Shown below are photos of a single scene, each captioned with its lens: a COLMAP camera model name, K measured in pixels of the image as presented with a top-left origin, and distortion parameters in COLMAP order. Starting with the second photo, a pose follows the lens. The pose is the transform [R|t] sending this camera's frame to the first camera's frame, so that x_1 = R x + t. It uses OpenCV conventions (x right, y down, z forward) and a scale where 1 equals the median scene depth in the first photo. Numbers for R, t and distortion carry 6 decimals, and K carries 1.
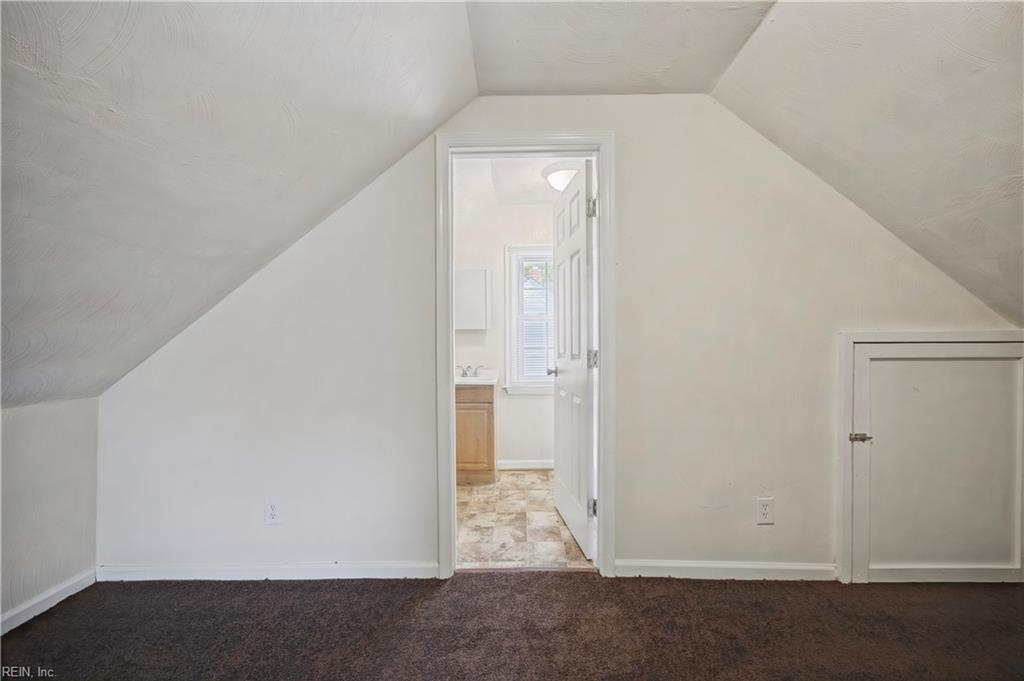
lens RADIAL K [[406.4, 0, 512.6], [0, 406.4, 343.4], [0, 0, 1]] dist [-0.004151, 0.000894]
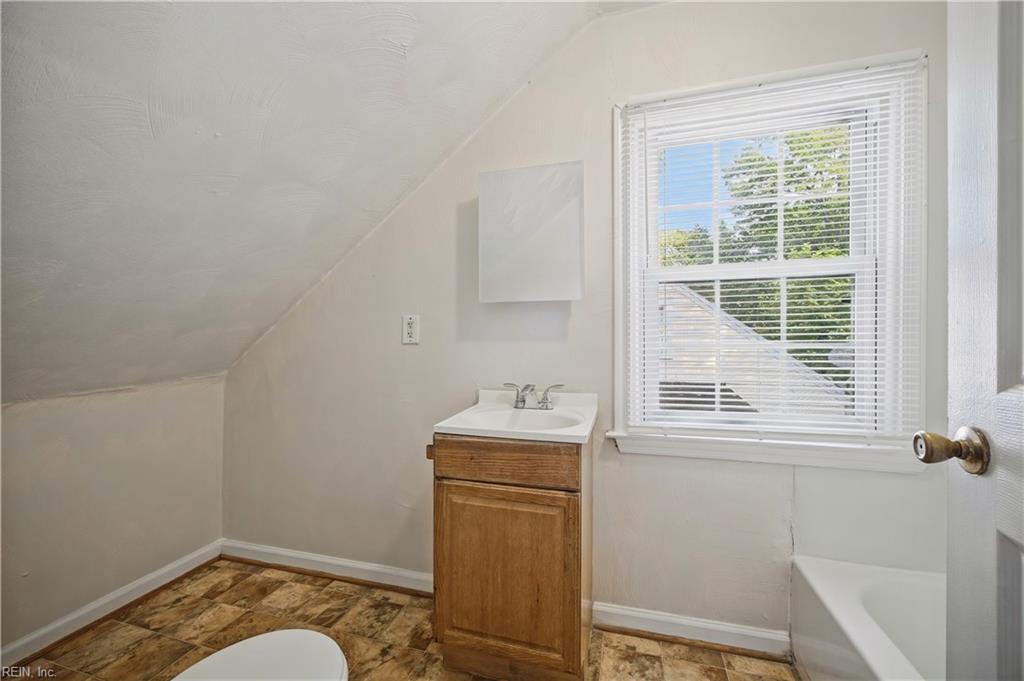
lens RADIAL K [[406.4, 0, 510.6], [0, 406.4, 326.4], [0, 0, 1]] dist [-0.004151, 0.000894]
pose [[0.962676, 0.004213, -0.270624, -0.007025], [-0.010162, 0.999736, -0.020584, 0.001543], [0.270466, 0.022566, 0.962465, 0.567816]]
